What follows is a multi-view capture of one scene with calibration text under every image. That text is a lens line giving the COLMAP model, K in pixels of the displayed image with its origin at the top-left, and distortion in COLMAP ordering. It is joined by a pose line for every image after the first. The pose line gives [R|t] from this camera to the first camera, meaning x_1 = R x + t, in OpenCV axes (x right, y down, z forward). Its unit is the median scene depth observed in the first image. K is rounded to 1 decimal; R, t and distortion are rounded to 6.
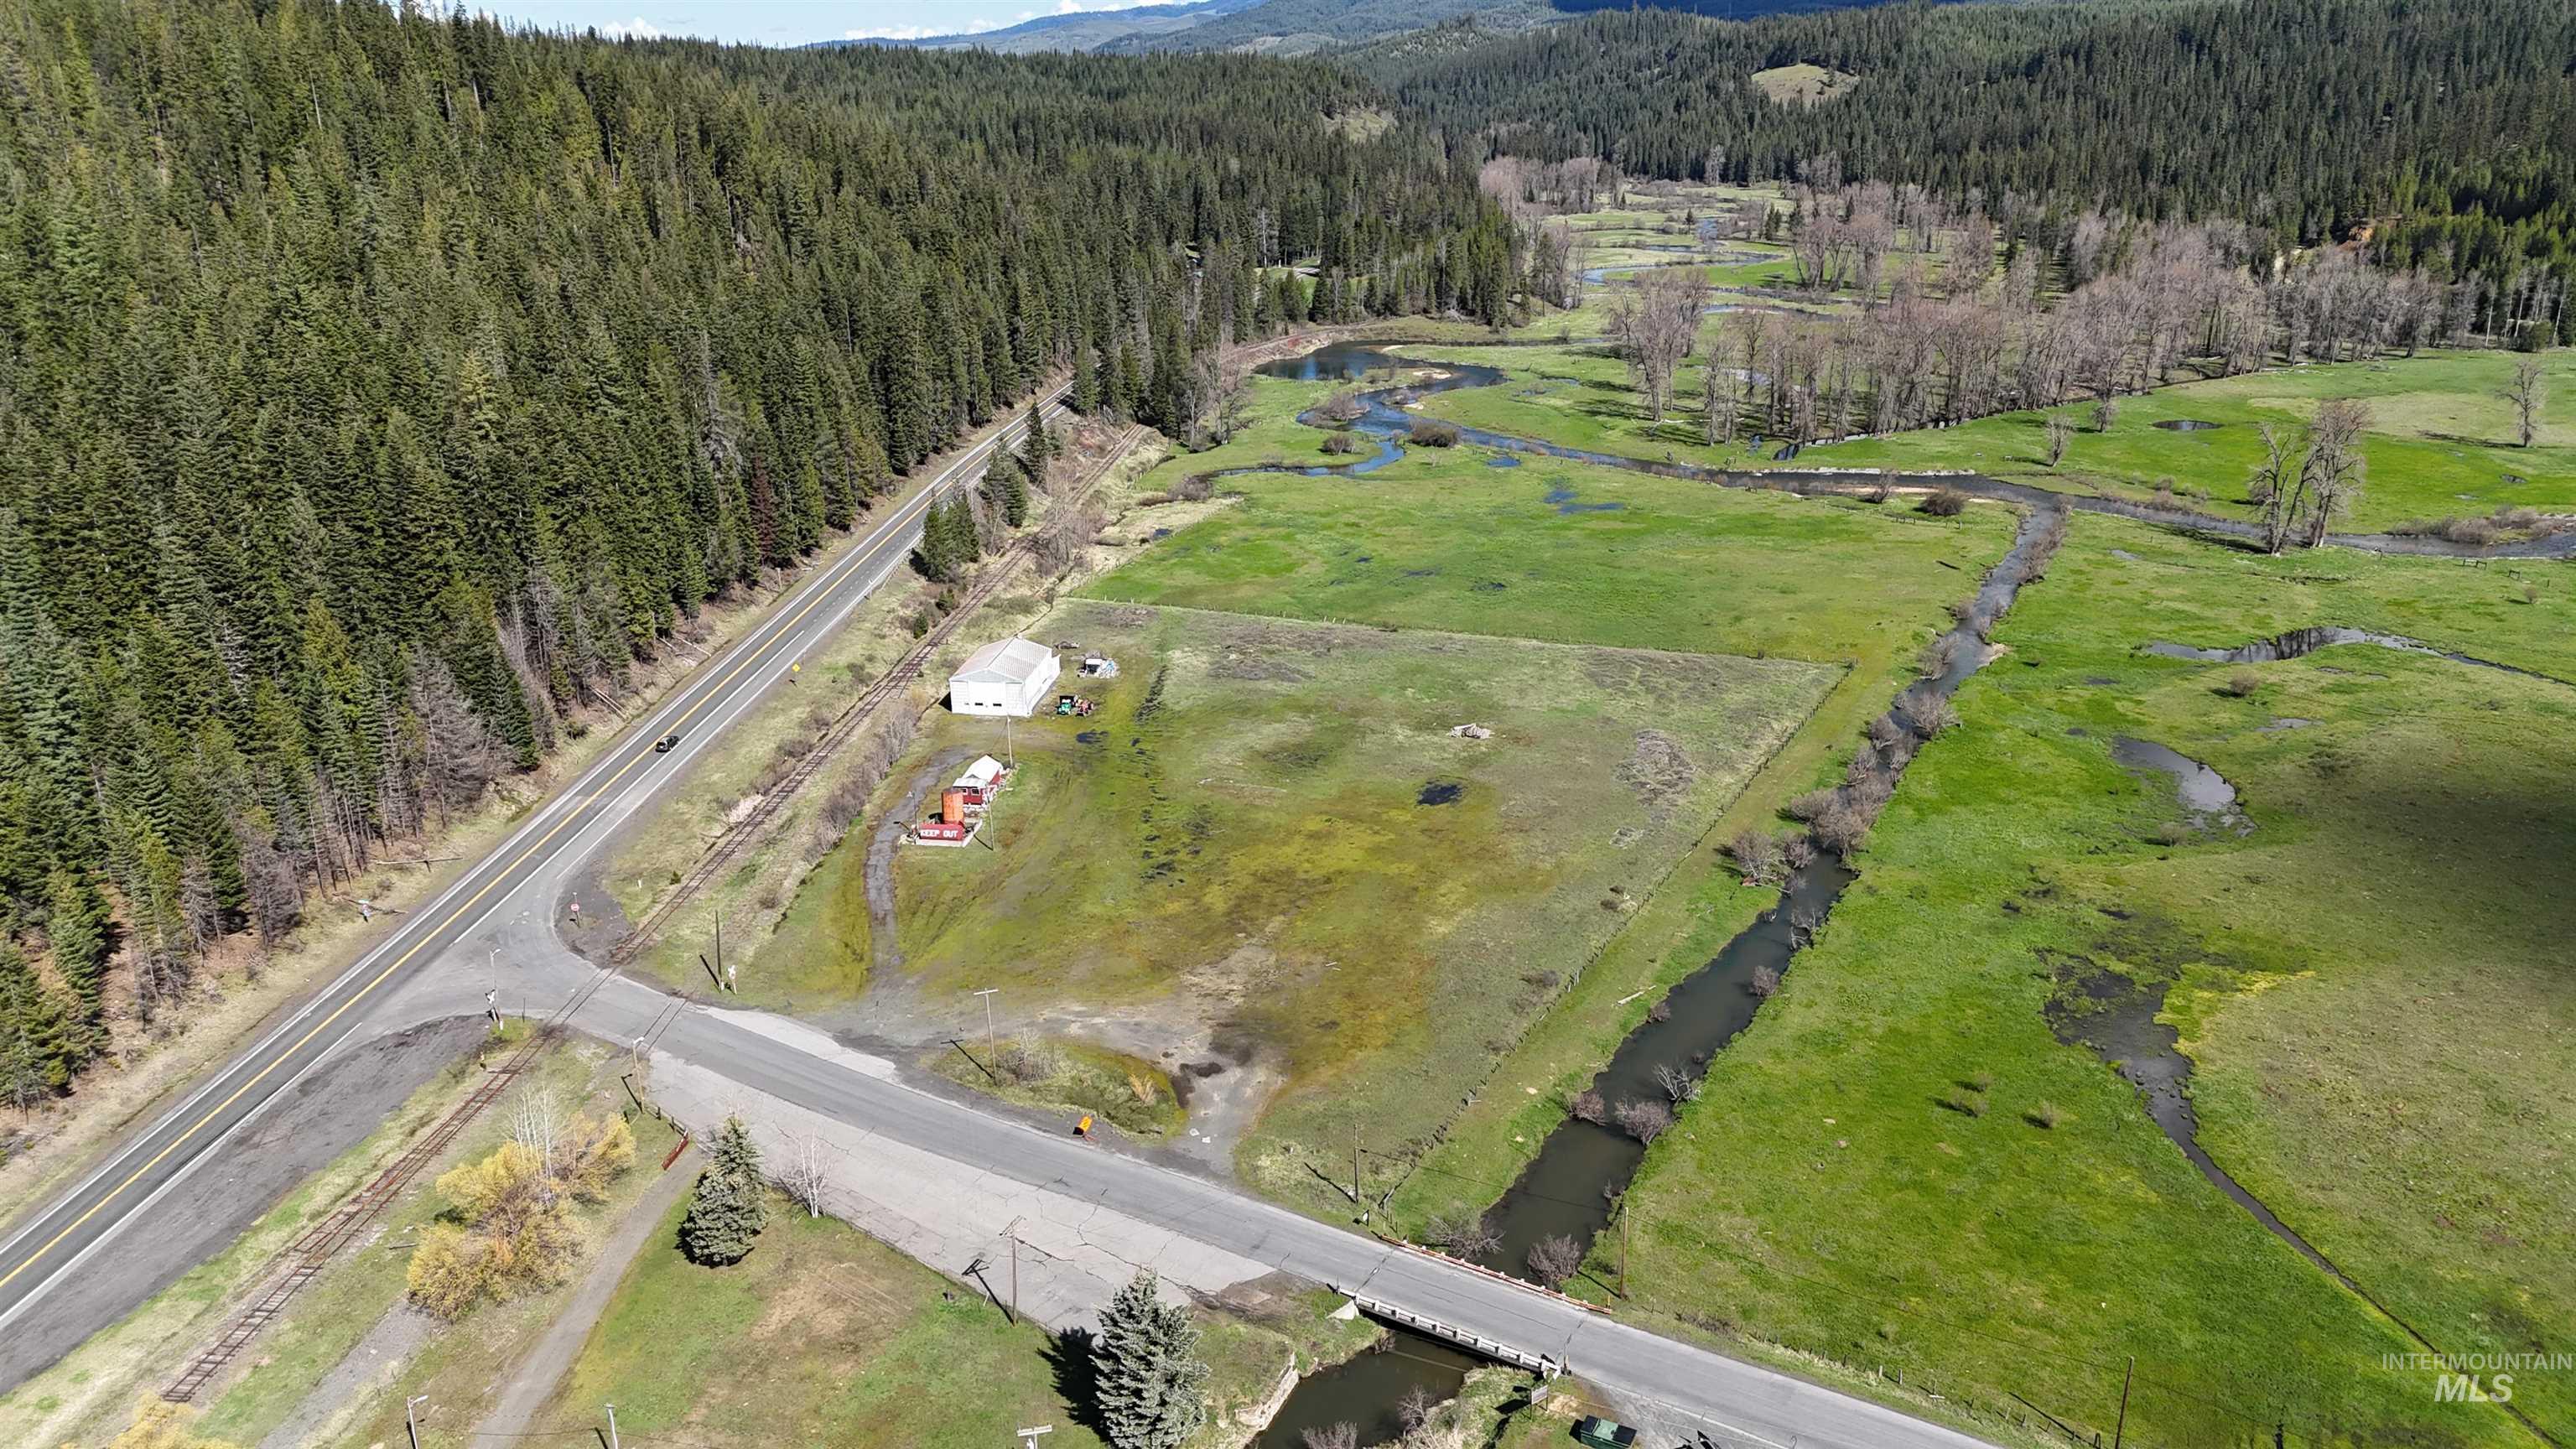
lens RADIAL K [[1882.5, 0, 1289.5], [0, 1882.5, 712.0], [0, 0, 1]] dist [0.083168, -0.078589]
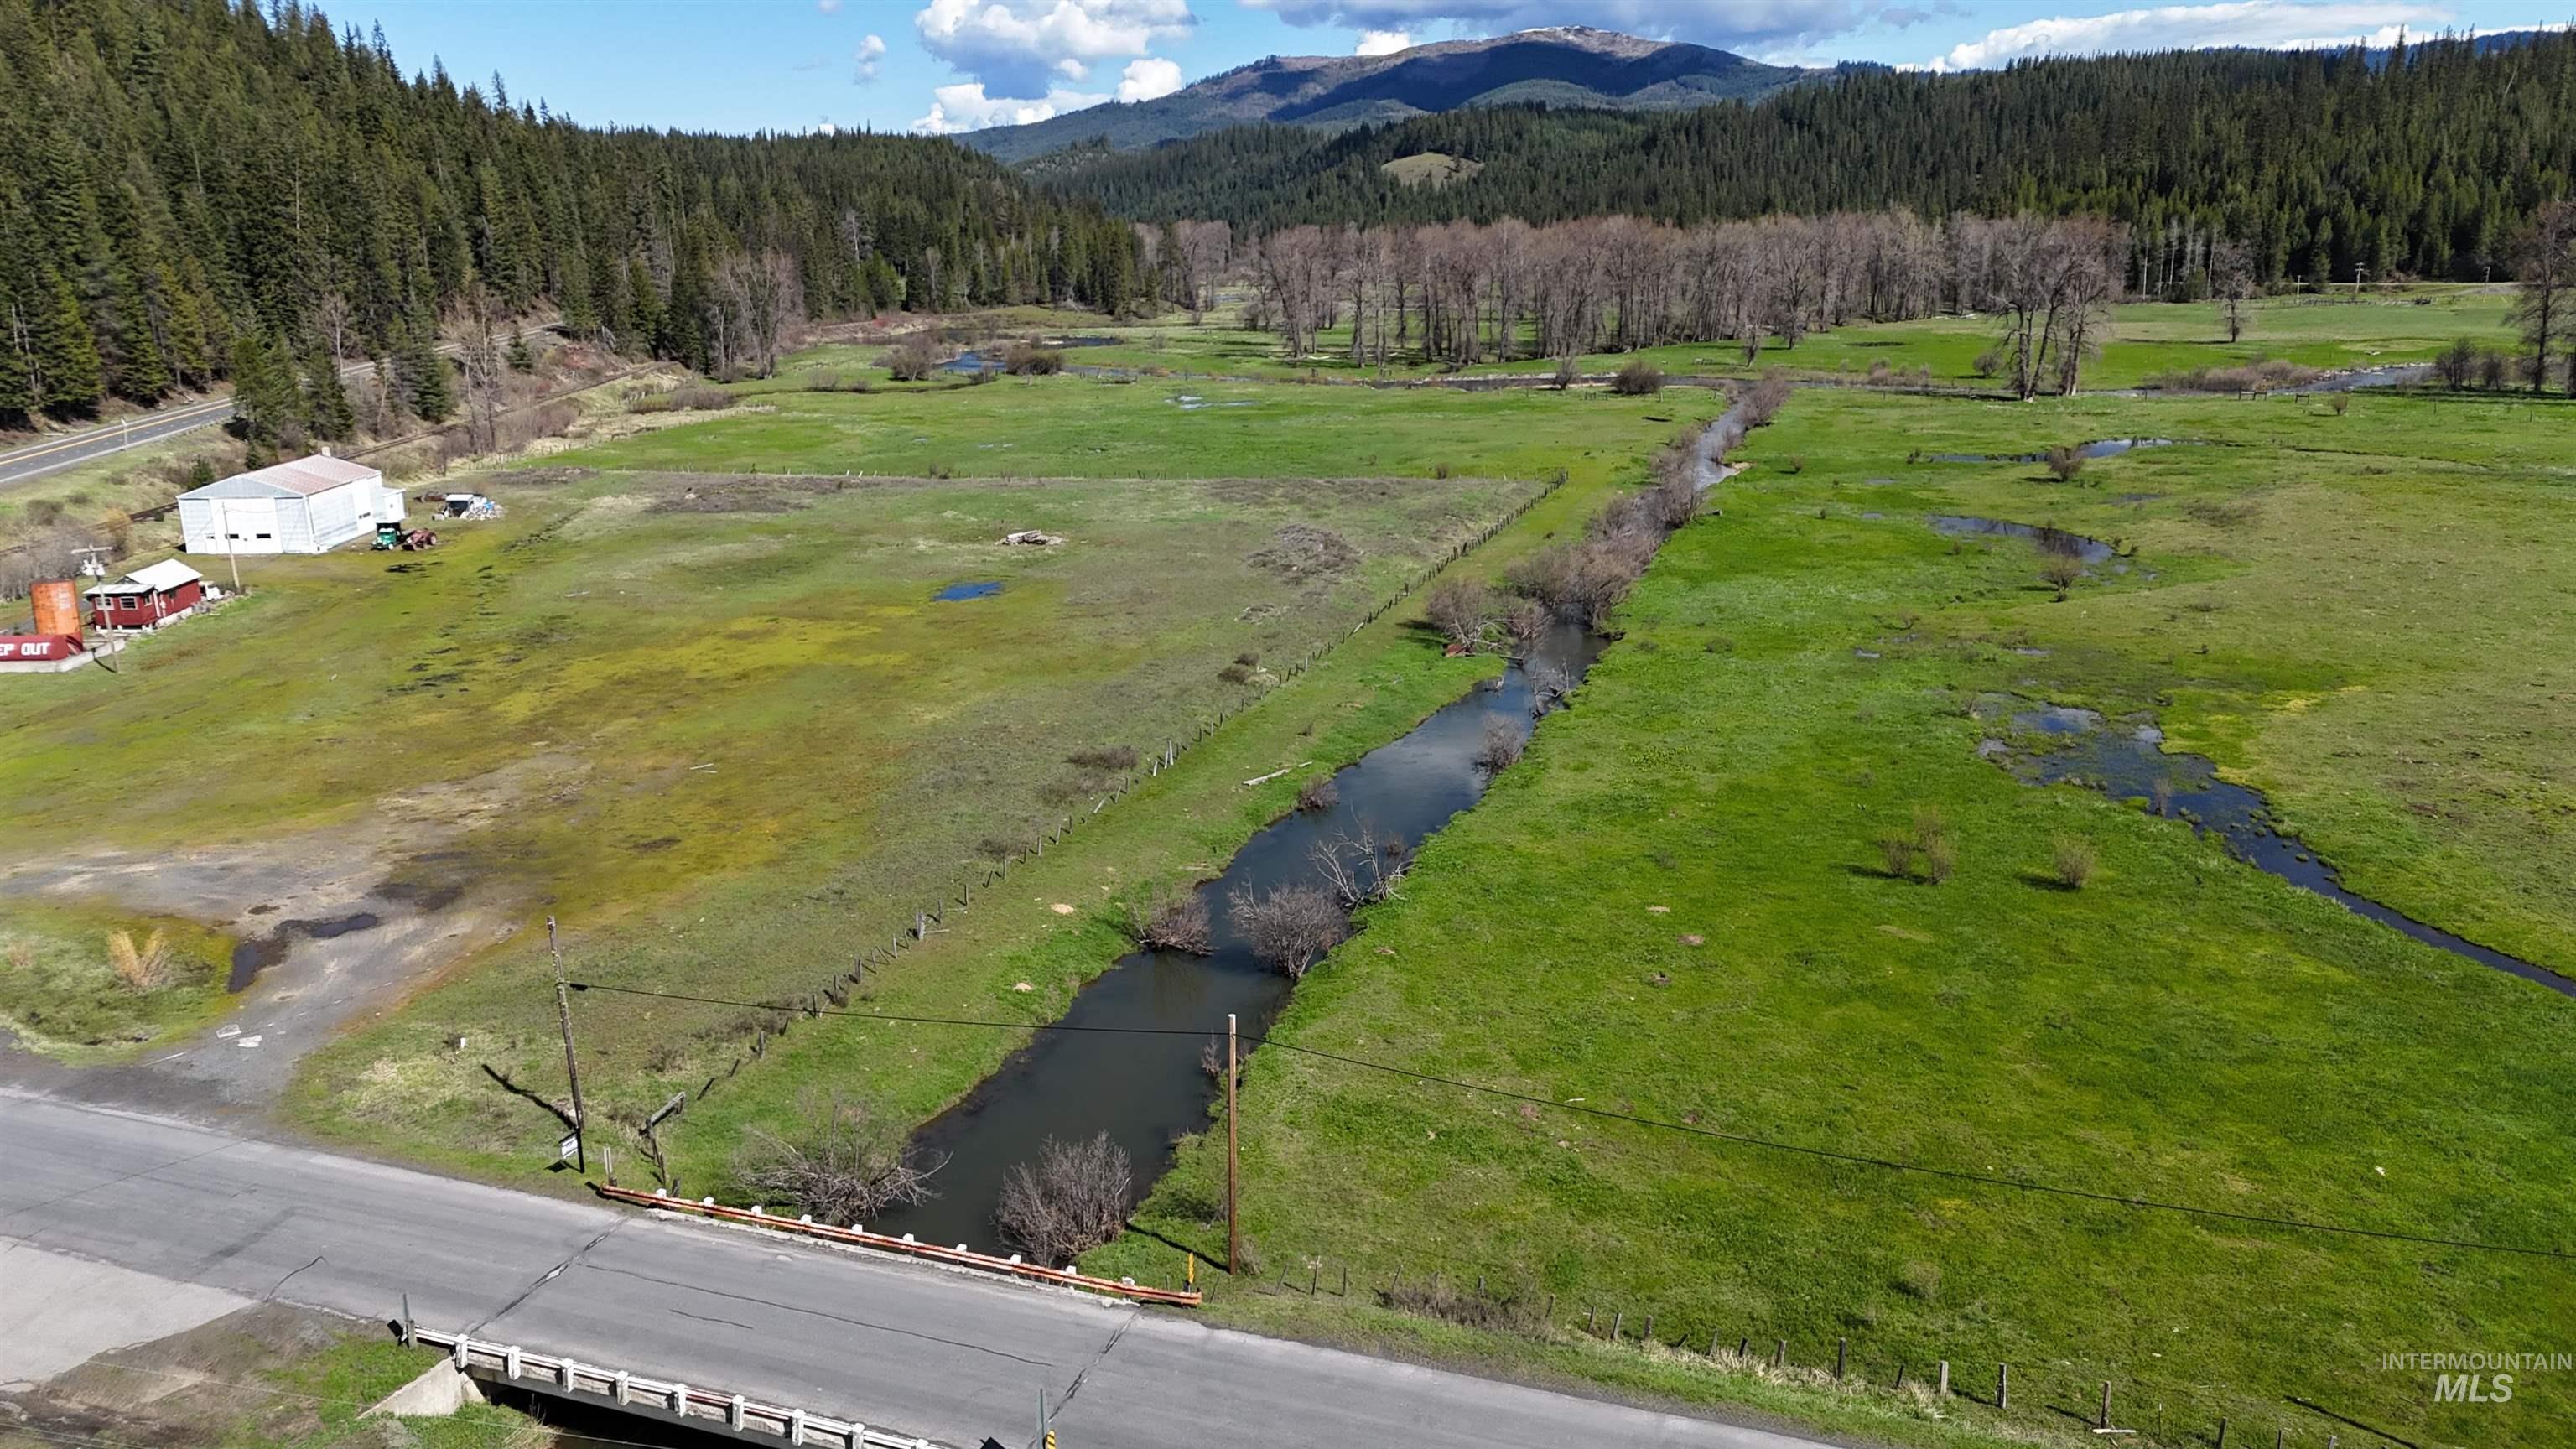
lens RADIAL K [[1869.4, 0, 1286.1], [0, 1869.4, 710.8], [0, 0, 1]] dist [0.096143, -0.092785]
pose [[0.984323, -0.046346, 0.170176, 0.088421], [0.059540, 0.995534, -0.073263, 0.157970], [-0.166020, 0.082246, 0.982687, 0.435101]]
